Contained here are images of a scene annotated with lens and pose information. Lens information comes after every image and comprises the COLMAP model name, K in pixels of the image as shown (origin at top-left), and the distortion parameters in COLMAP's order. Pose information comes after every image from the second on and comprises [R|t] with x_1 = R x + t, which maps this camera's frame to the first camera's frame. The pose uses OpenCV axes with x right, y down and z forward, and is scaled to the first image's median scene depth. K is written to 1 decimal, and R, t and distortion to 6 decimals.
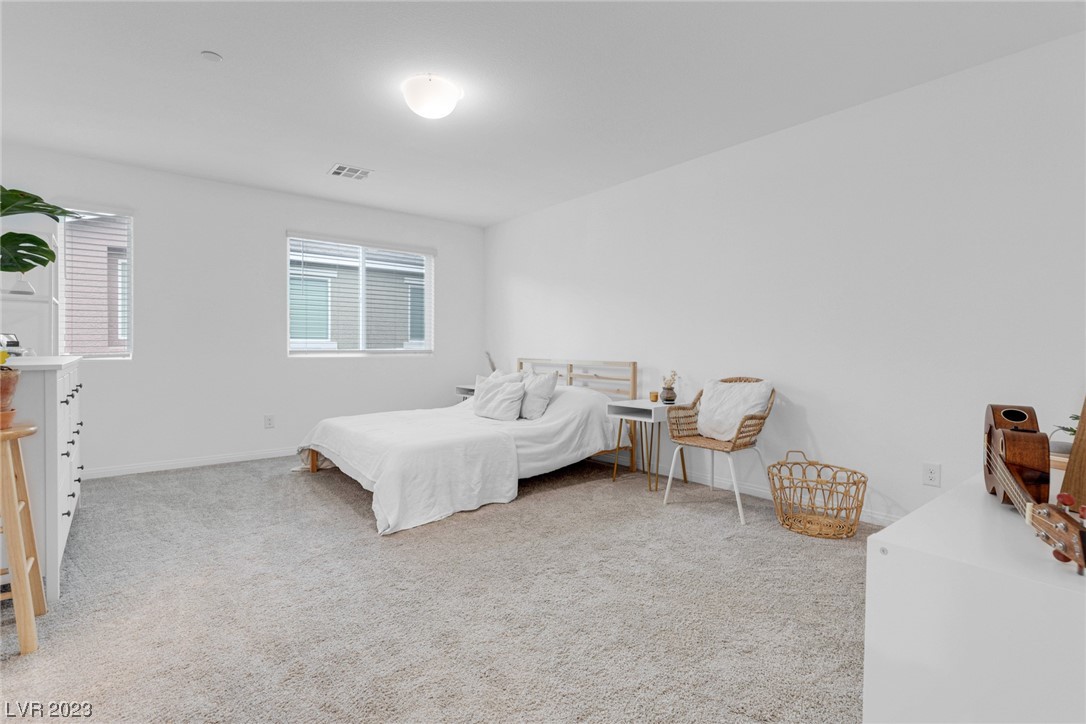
lens RADIAL K [[513.1, 0, 537.1], [0, 513.1, 349.8], [0, 0, 1]] dist [0.000027, -0.000017]
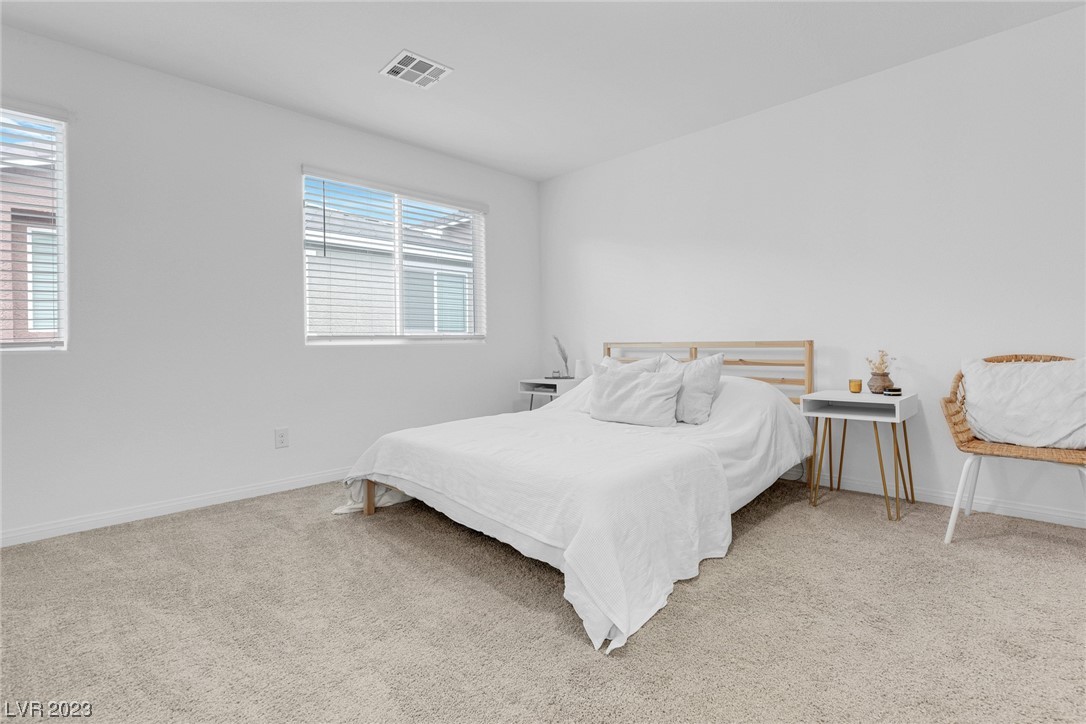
lens RADIAL K [[514.1, 0, 549.3], [0, 514.1, 339.5], [0, 0, 1]] dist [-0.002158, -0.000196]
pose [[0.992840, -0.017197, 0.118206, -0.302294], [0.018371, 0.999792, -0.008845, 0.024190], [-0.118029, 0.010954, 0.992950, 0.333770]]
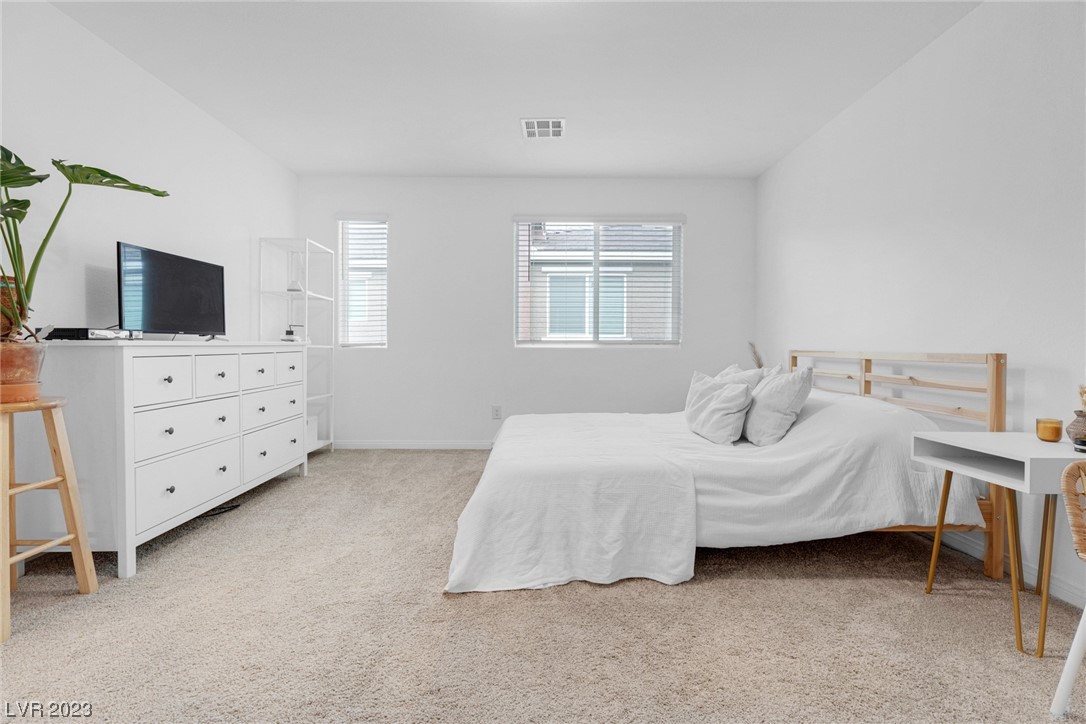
lens RADIAL K [[482.8, 0, 543.8], [0, 482.8, 351.9], [0, 0, 1]] dist [0.004523, 0.000414]
pose [[0.786615, 0.006516, -0.617409, 0.147103], [-0.003755, 0.999976, 0.005769, 0.022976], [0.617432, -0.002219, 0.786621, 0.408457]]
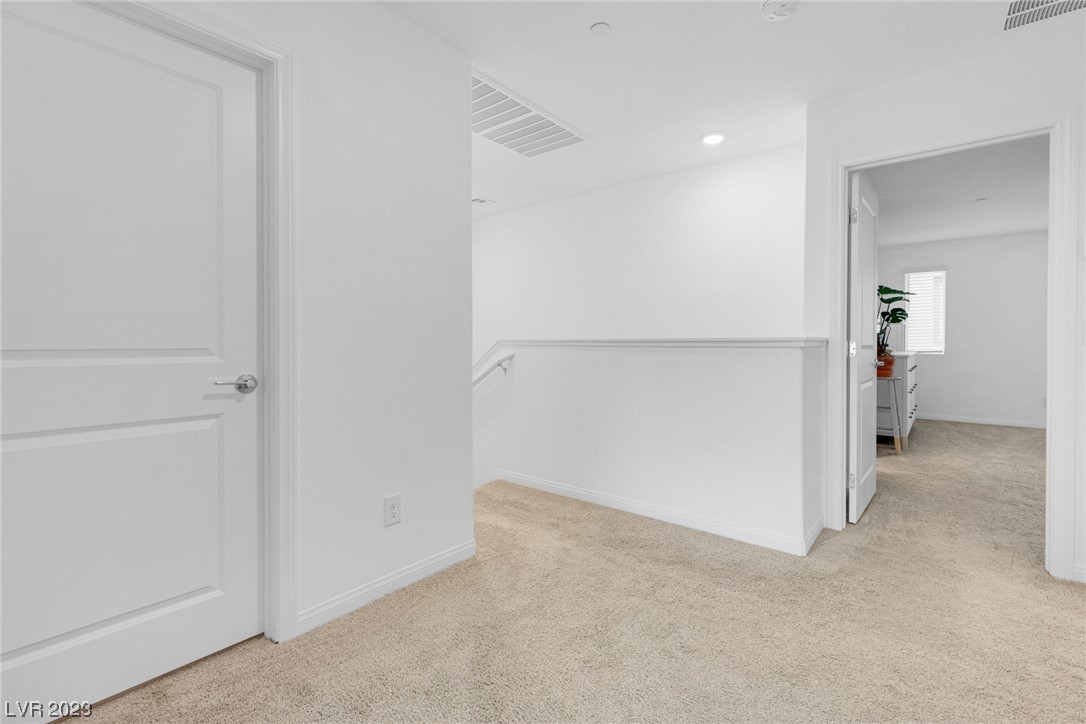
lens RADIAL K [[482.8, 0, 543.8], [0, 482.8, 351.9], [0, 0, 1]] dist [0.004523, 0.000414]
pose [[0.189844, 0.012788, -0.981731, 0.588366], [-0.003607, 0.999918, 0.012327, -0.005050], [0.981808, 0.001201, 0.189875, -0.670449]]
